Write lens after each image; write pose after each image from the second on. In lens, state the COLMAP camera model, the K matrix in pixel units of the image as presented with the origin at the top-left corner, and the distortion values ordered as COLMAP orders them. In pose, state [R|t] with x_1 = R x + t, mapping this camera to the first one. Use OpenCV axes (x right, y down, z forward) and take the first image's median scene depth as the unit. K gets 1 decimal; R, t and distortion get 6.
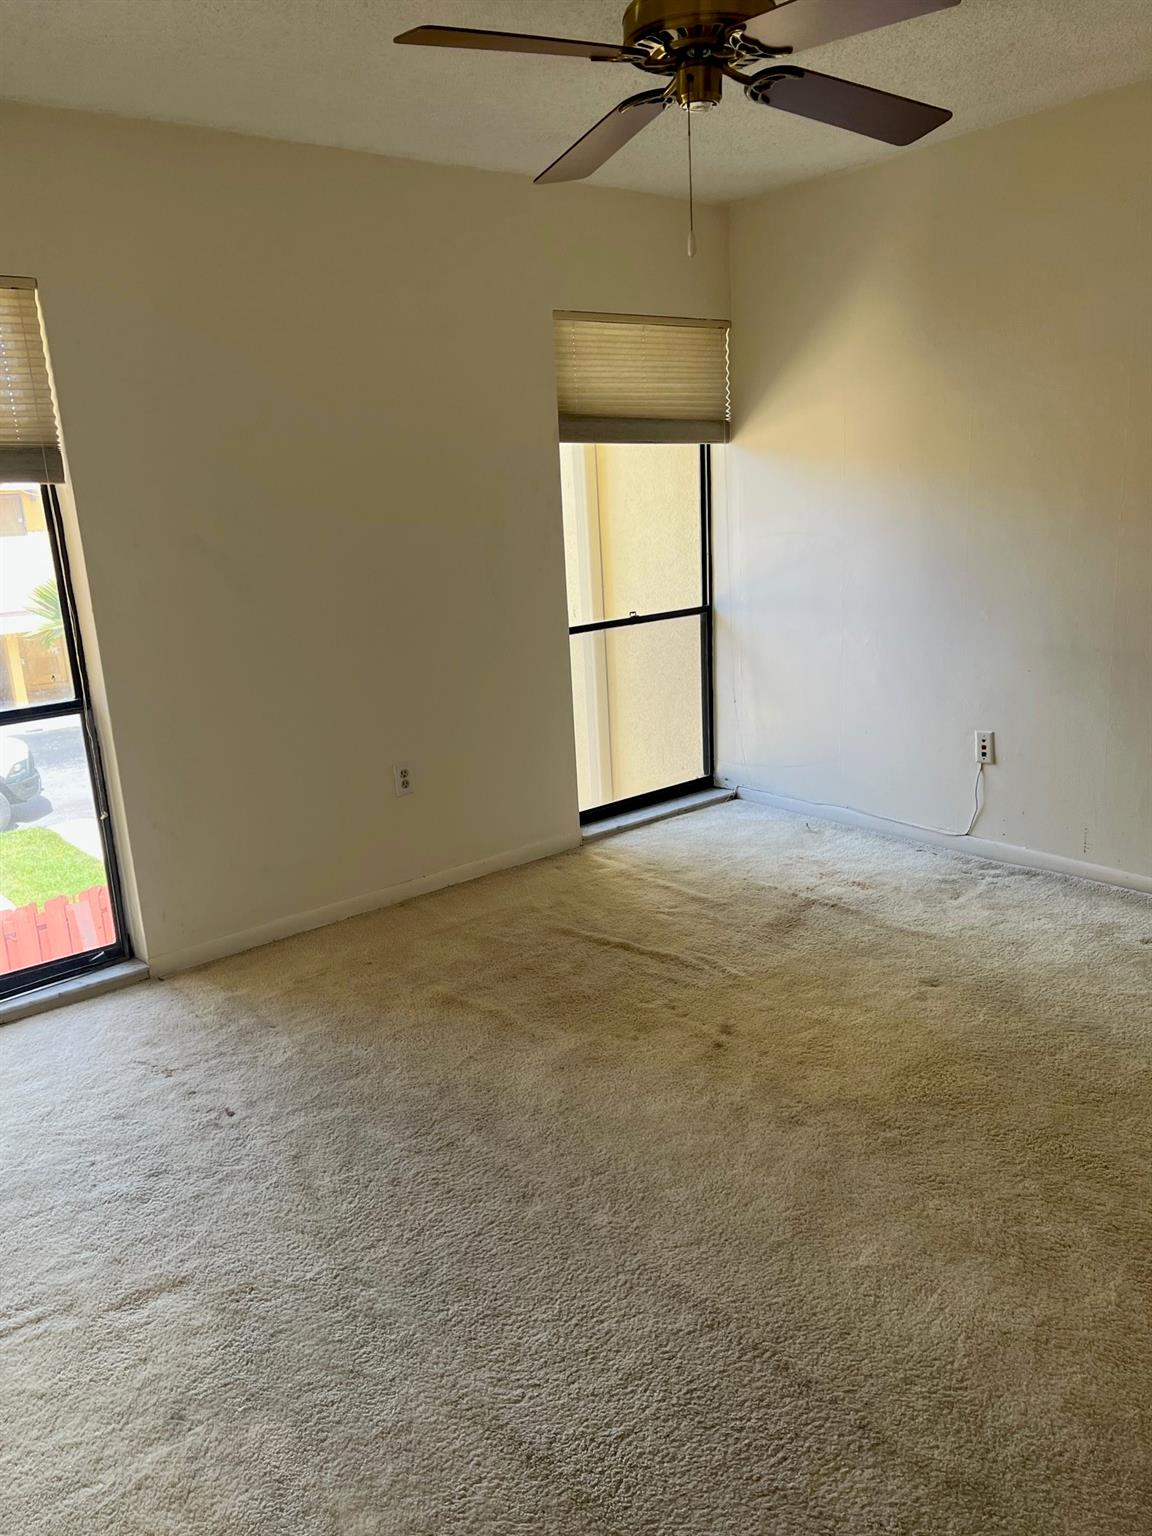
lens RADIAL K [[1133.1, 0, 571.1], [0, 1133.1, 768.9], [0, 0, 1]] dist [0.049600, -0.054730]
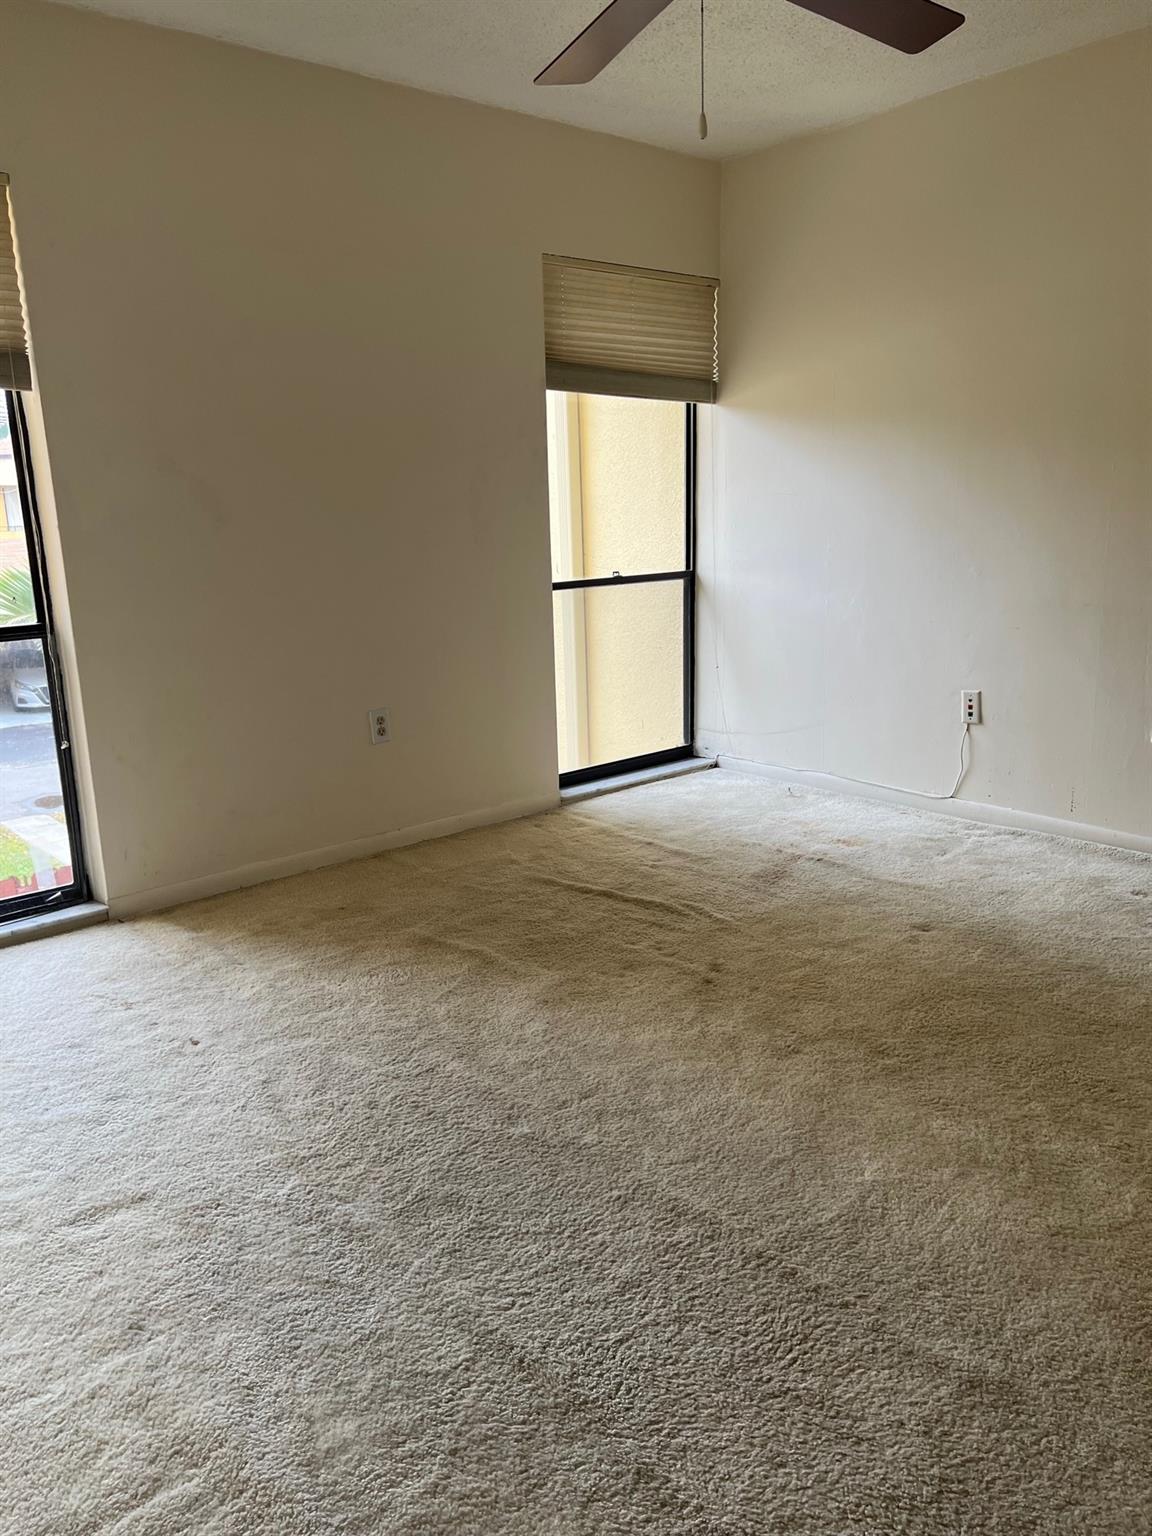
lens RADIAL K [[1133.1, 0, 580.3], [0, 1133.1, 765.6], [0, 0, 1]] dist [0.049600, -0.054730]
pose [[0.999047, 0.018664, 0.039466, -0.023567], [-0.017998, 0.999691, -0.017172, 0.091108], [-0.039775, 0.016445, 0.999073, 0.044215]]
